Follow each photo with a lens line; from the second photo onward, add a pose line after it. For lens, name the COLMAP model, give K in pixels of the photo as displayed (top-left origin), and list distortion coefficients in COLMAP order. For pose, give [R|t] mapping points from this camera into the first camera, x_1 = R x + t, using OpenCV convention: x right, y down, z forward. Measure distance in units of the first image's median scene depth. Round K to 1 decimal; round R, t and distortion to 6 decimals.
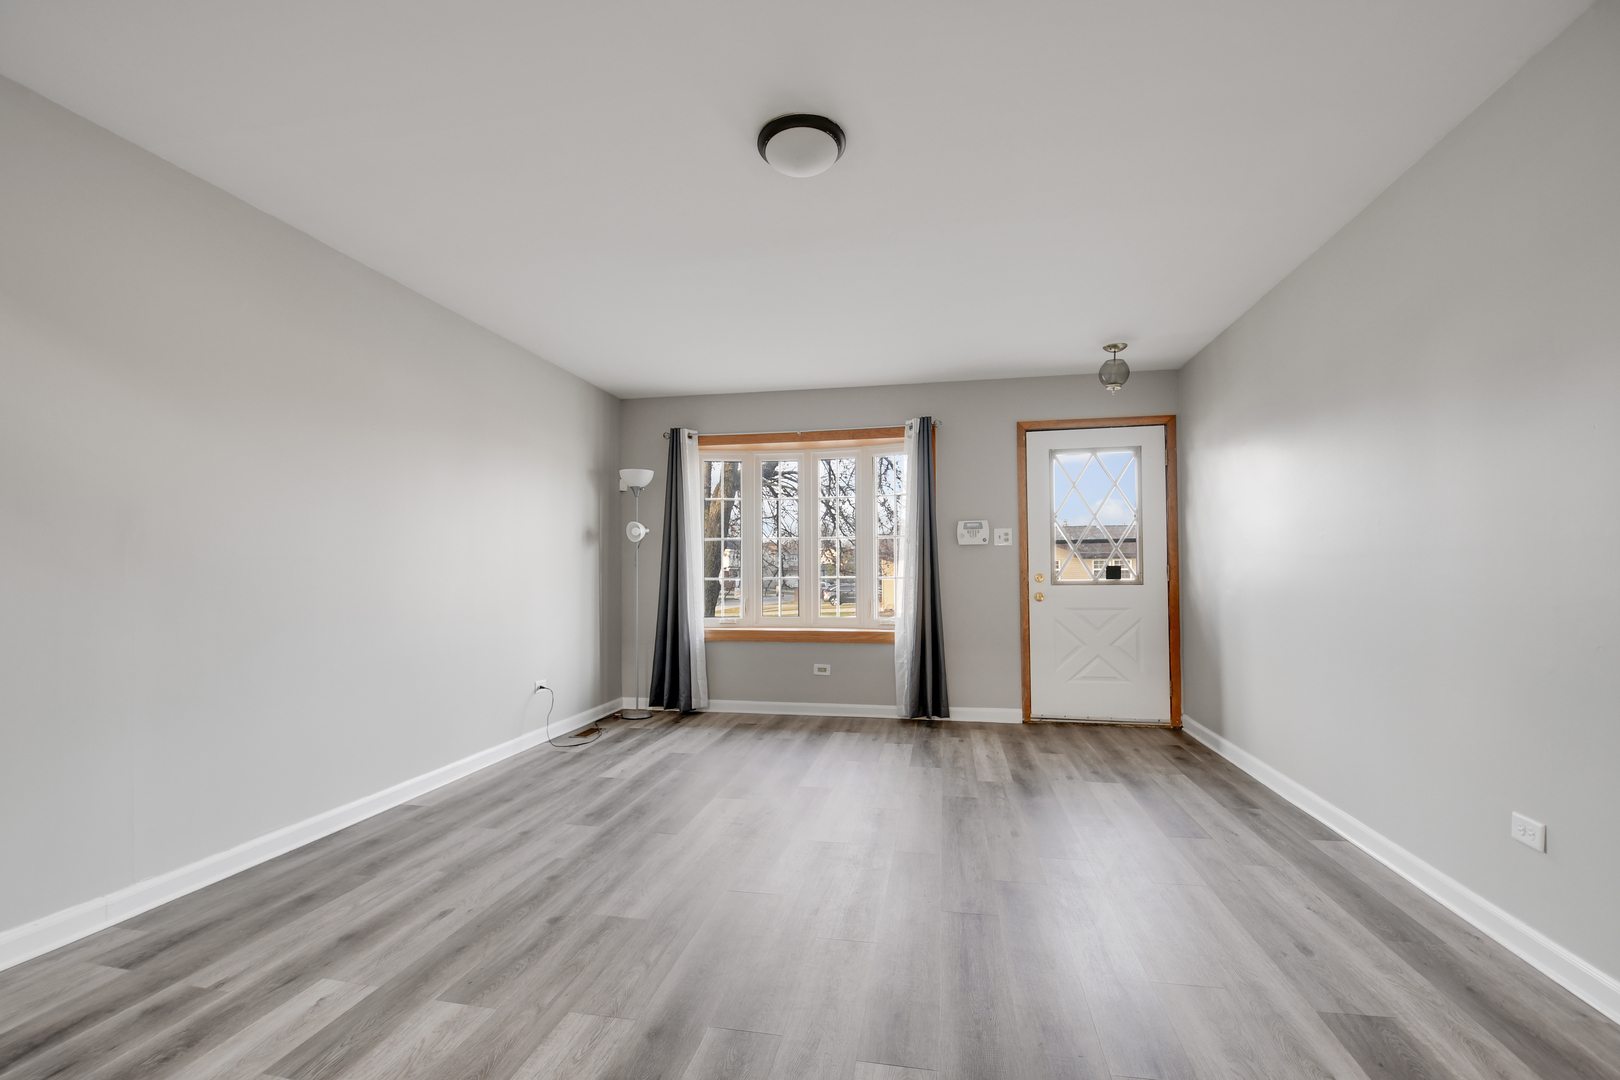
lens RADIAL K [[715.5, 0, 813.5], [0, 715.5, 563.7], [0, 0, 1]] dist [0.000040, -0.020276]
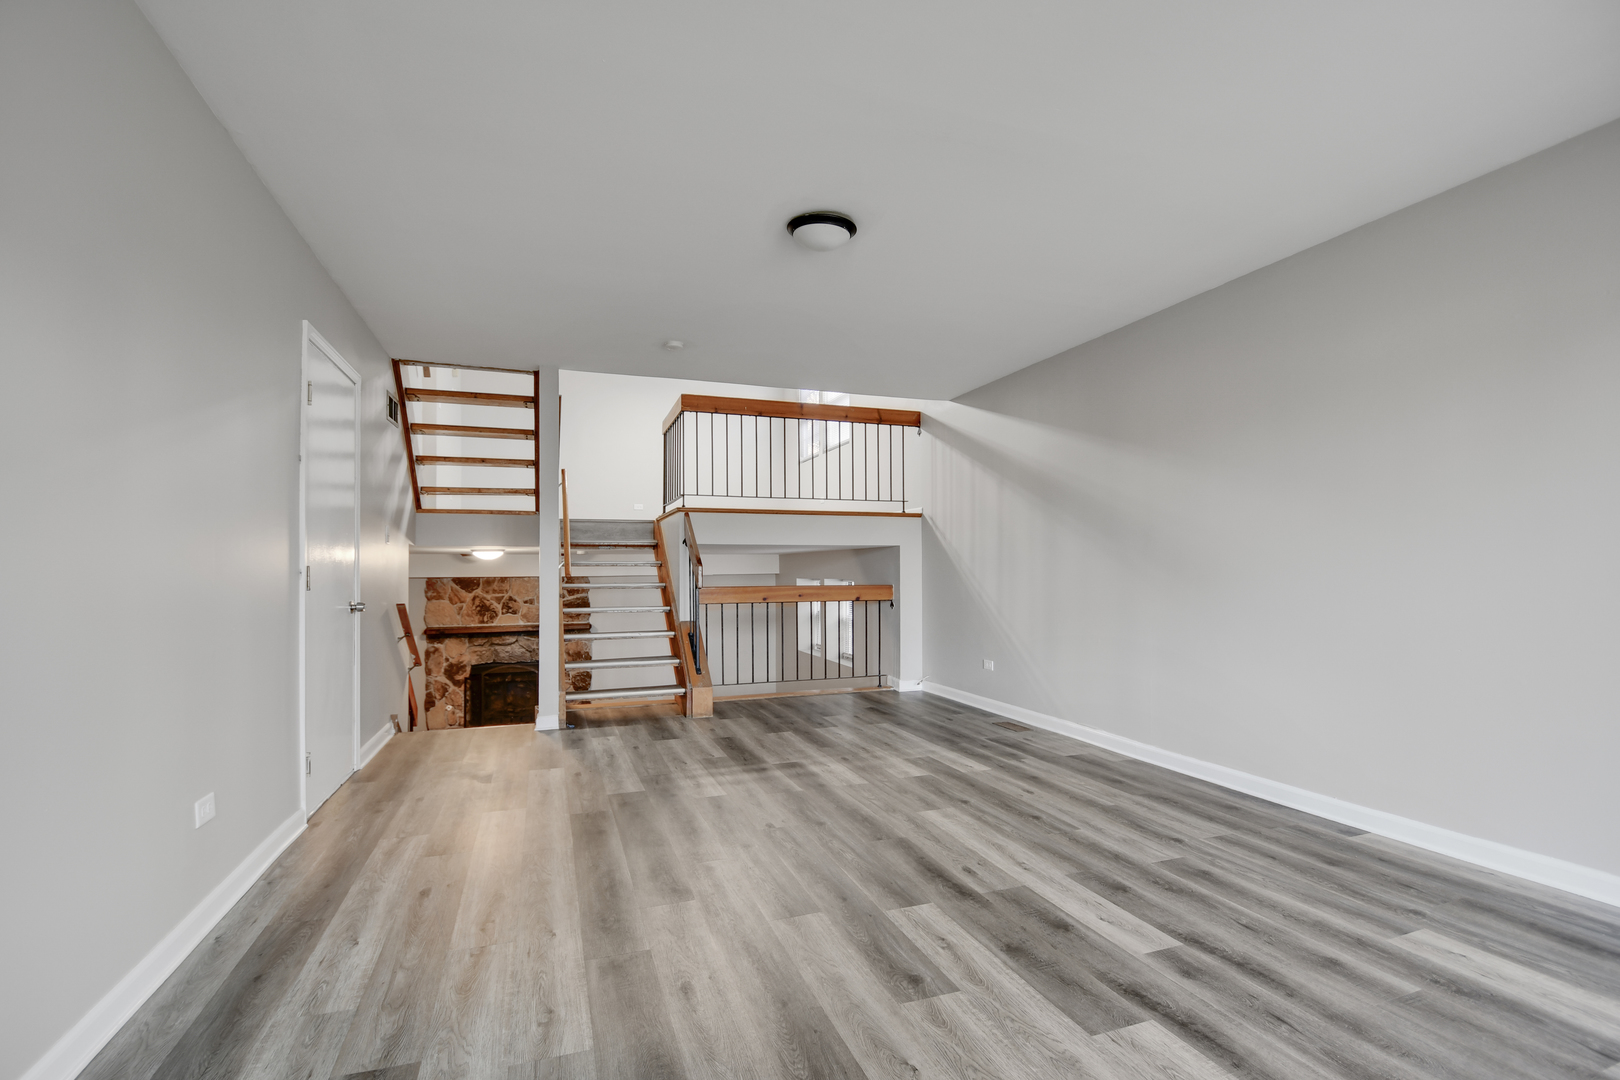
lens RADIAL K [[715.5, 0, 813.5], [0, 715.5, 563.7], [0, 0, 1]] dist [0.000040, -0.020276]
pose [[-0.856399, 0.004023, -0.516299, 0.616719], [0.014740, 0.999753, -0.016660, 0.022078], [0.516104, -0.021878, -0.856246, 1.942168]]
